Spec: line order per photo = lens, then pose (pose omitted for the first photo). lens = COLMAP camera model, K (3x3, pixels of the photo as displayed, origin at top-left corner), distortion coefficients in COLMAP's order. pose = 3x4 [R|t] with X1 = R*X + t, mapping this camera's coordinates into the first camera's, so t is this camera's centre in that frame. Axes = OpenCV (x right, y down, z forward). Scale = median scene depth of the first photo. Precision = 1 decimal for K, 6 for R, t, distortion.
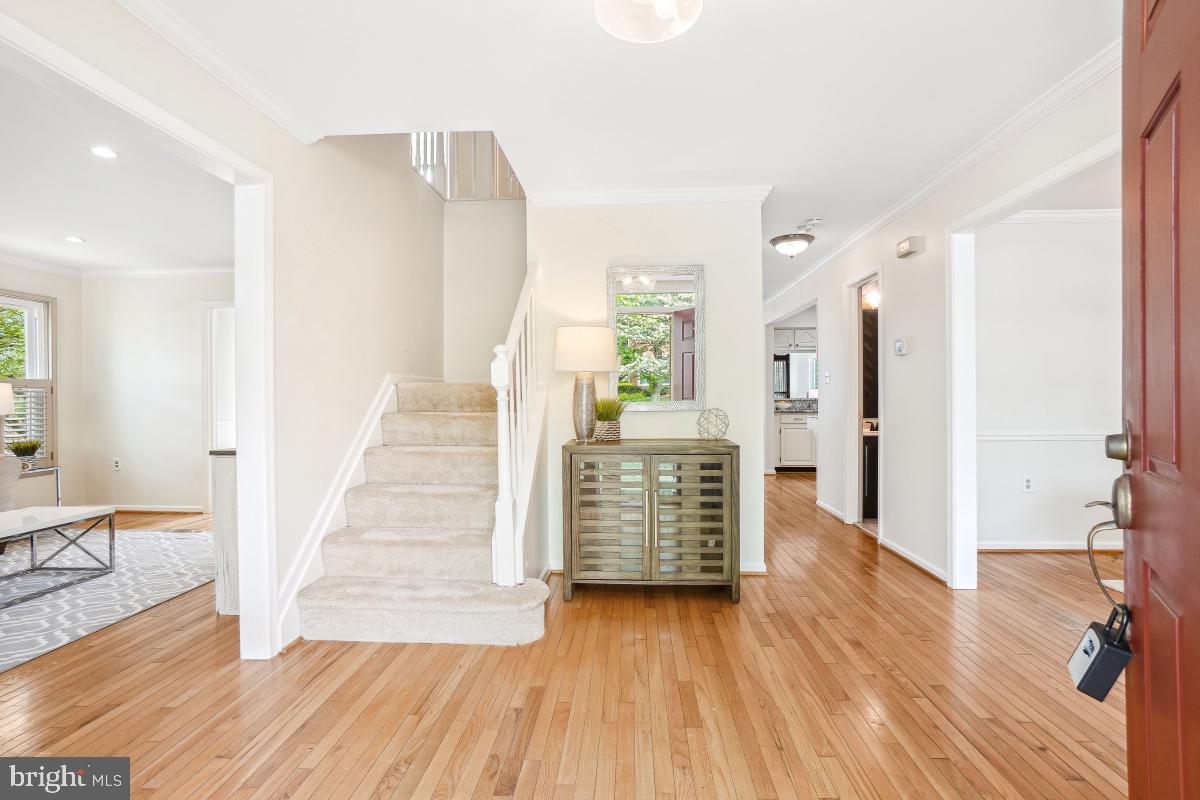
lens RADIAL K [[561.2, 0, 600.0], [0, 561.2, 400.0], [0, 0, 1]] dist [-0.001803, -0.000135]
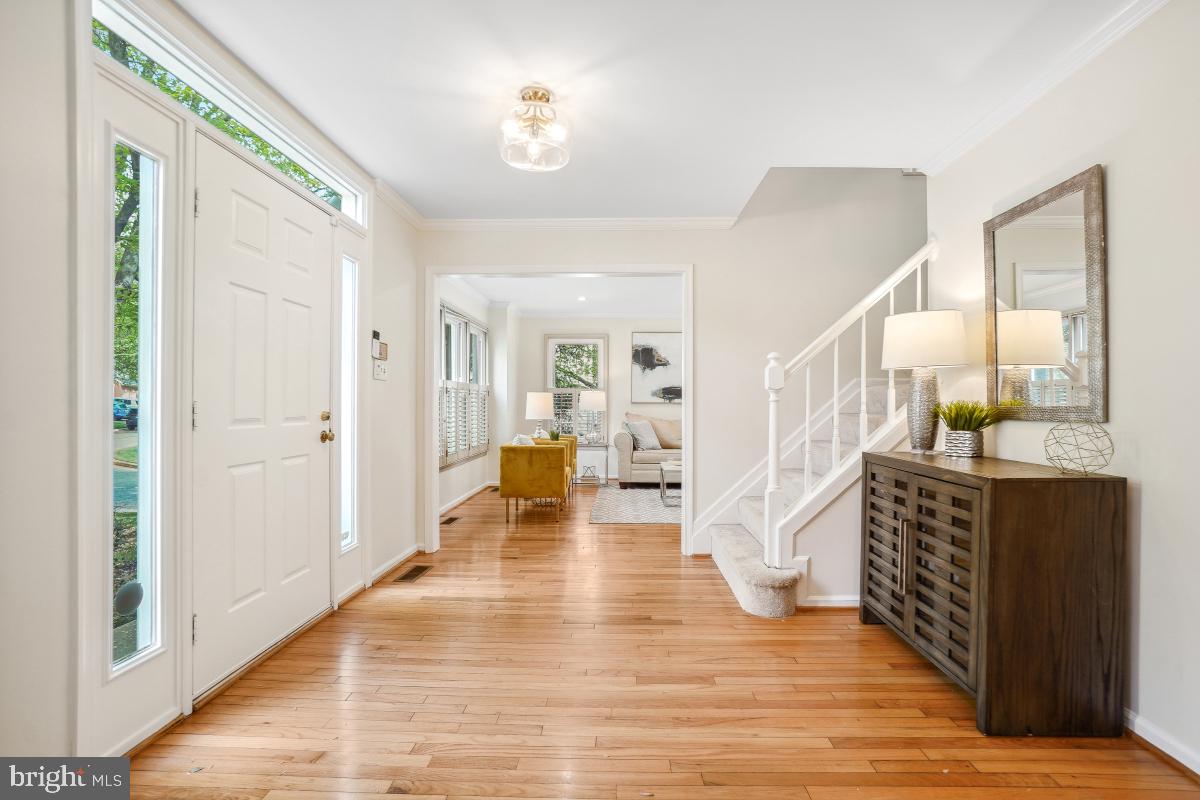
lens RADIAL K [[546.3, 0, 605.6], [0, 546.3, 405.2], [0, 0, 1]] dist [-0.056014, 0.029779]
pose [[0.020842, 0.013289, -0.999694, 0.874212], [-0.007042, 0.999889, 0.013144, -0.000513], [0.999758, 0.006765, 0.020933, 0.622962]]
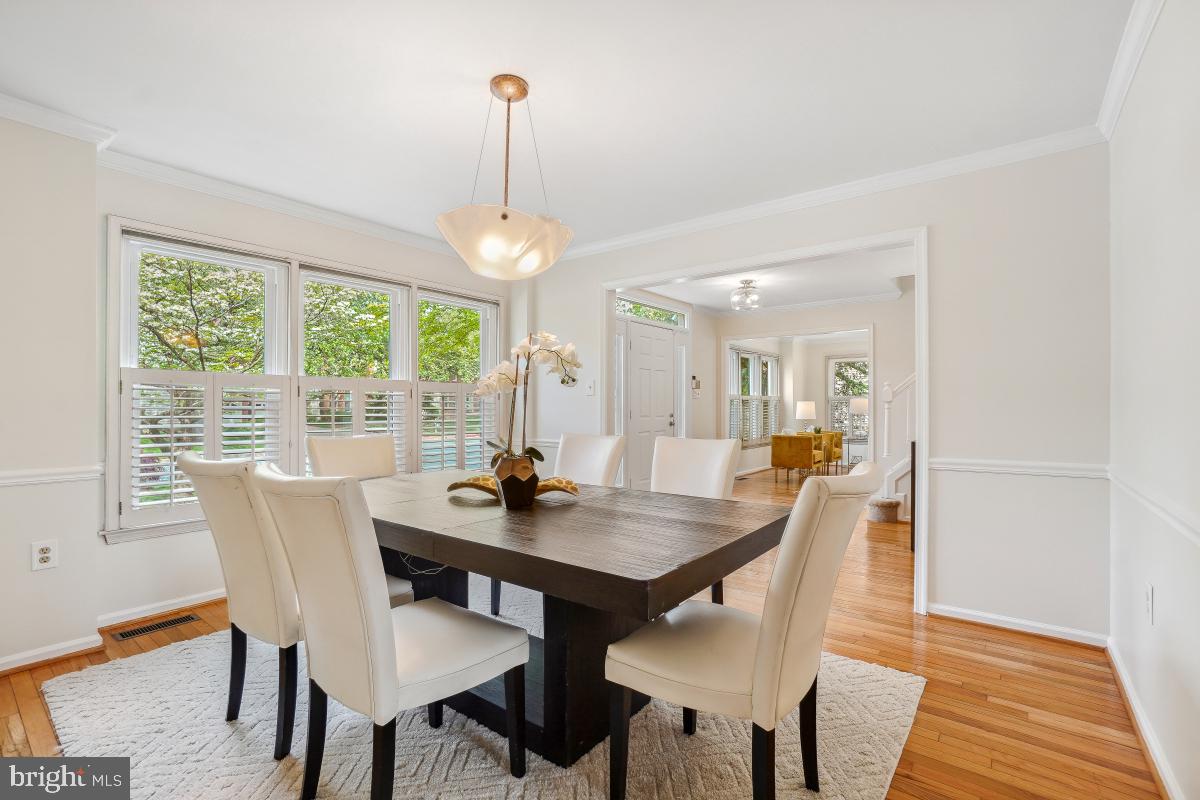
lens RADIAL K [[546.3, 0, 605.6], [0, 546.3, 405.2], [0, 0, 1]] dist [-0.056014, 0.029779]
pose [[-0.570162, 0.009161, -0.821481, 1.980710], [0.004779, 0.999958, 0.007834, -0.027545], [0.821518, 0.000541, -0.570182, 1.243596]]
